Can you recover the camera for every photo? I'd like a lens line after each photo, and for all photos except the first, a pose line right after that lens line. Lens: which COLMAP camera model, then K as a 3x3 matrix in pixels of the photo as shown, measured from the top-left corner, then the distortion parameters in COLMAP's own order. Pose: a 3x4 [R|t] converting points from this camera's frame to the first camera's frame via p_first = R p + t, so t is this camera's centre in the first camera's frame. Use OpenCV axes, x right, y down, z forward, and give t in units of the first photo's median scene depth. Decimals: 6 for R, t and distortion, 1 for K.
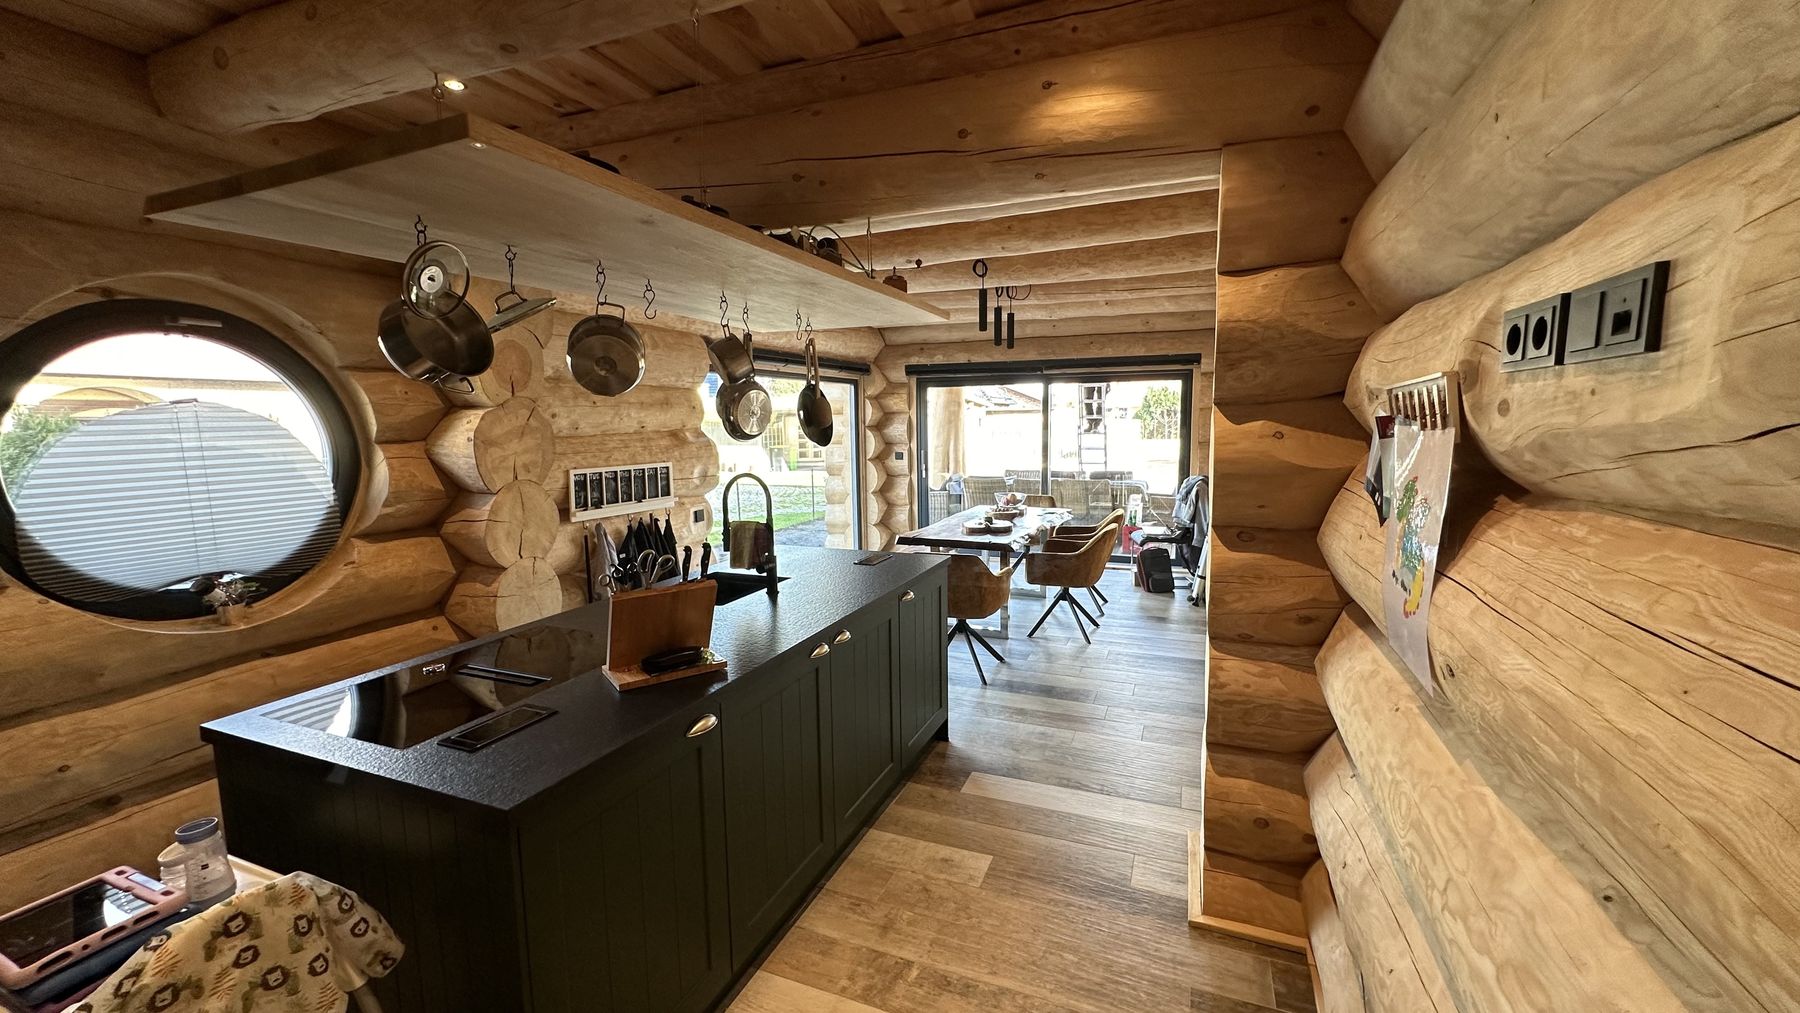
lens RADIAL K [[718.4, 0, 902.4], [0, 718.4, 510.3], [0, 0, 1]] dist [0.000124, 0.000002]
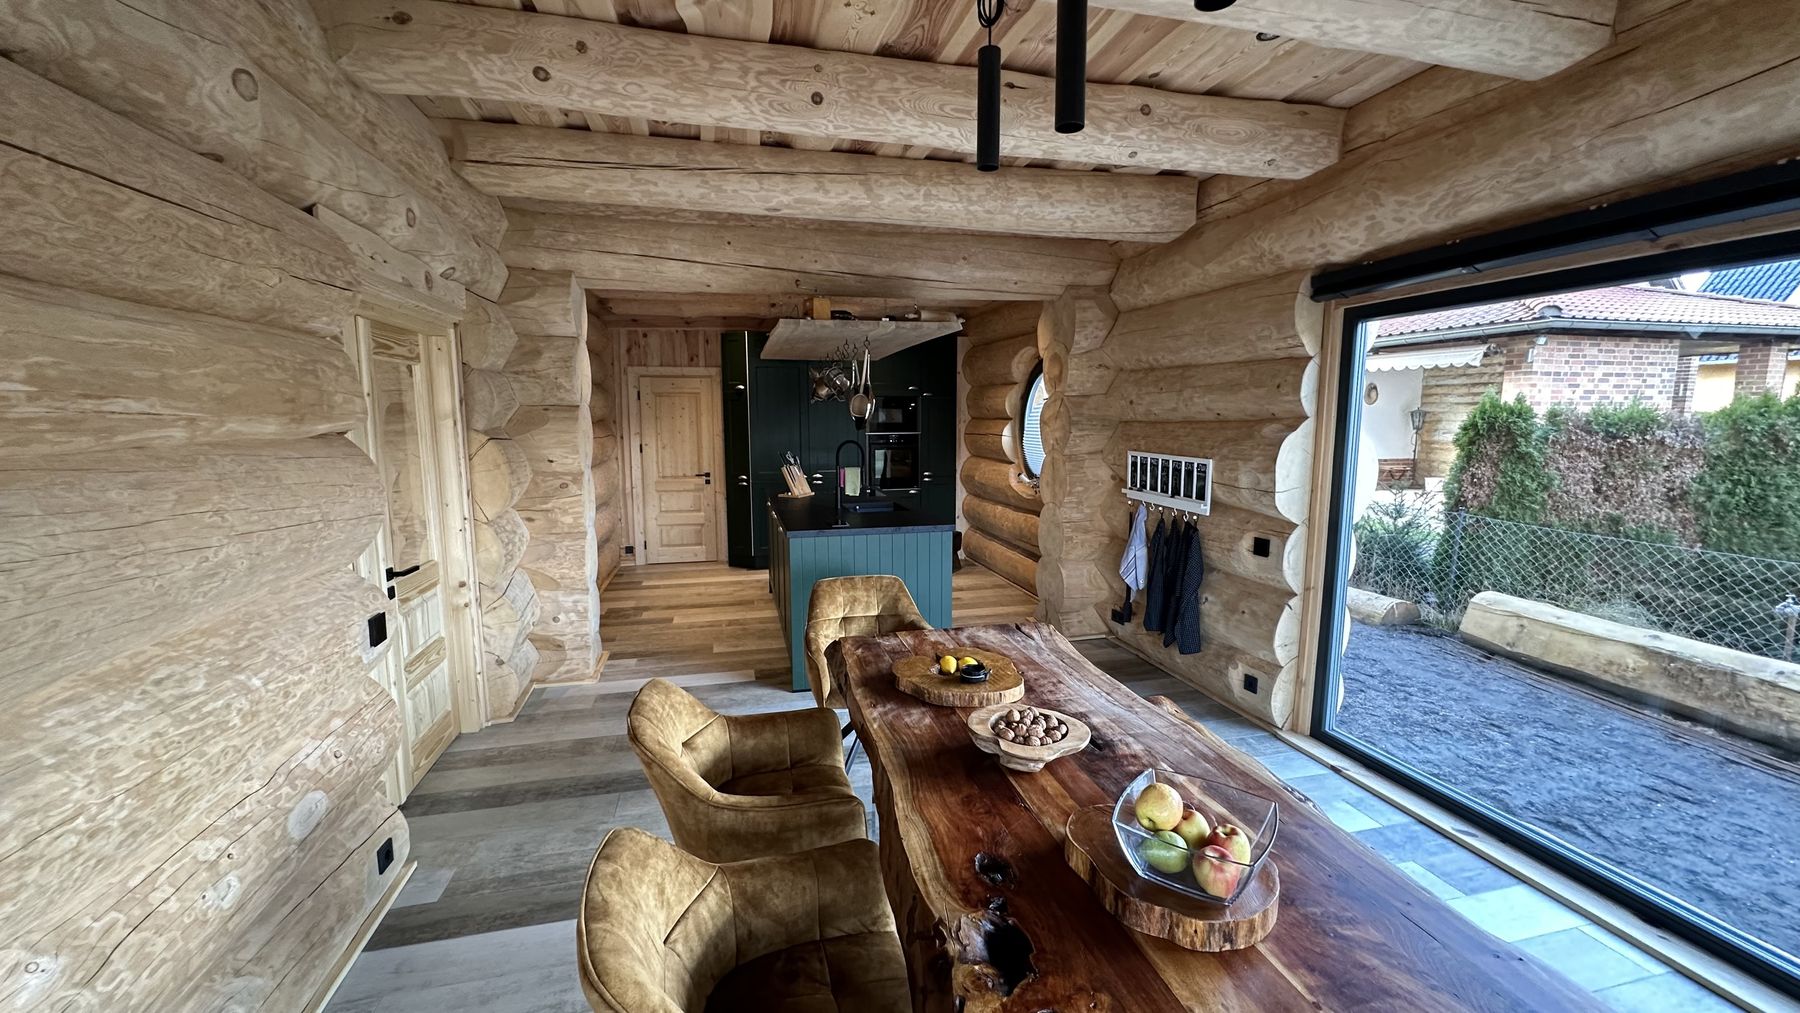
lens RADIAL K [[718.4, 0, 901.7], [0, 718.4, 508.0], [0, 0, 1]] dist [0.000124, 0.000002]
pose [[-0.809065, 0.082292, -0.581929, 0.466748], [-0.064343, 0.971795, 0.226881, -0.191569], [0.584186, 0.221005, -0.780951, 1.594438]]
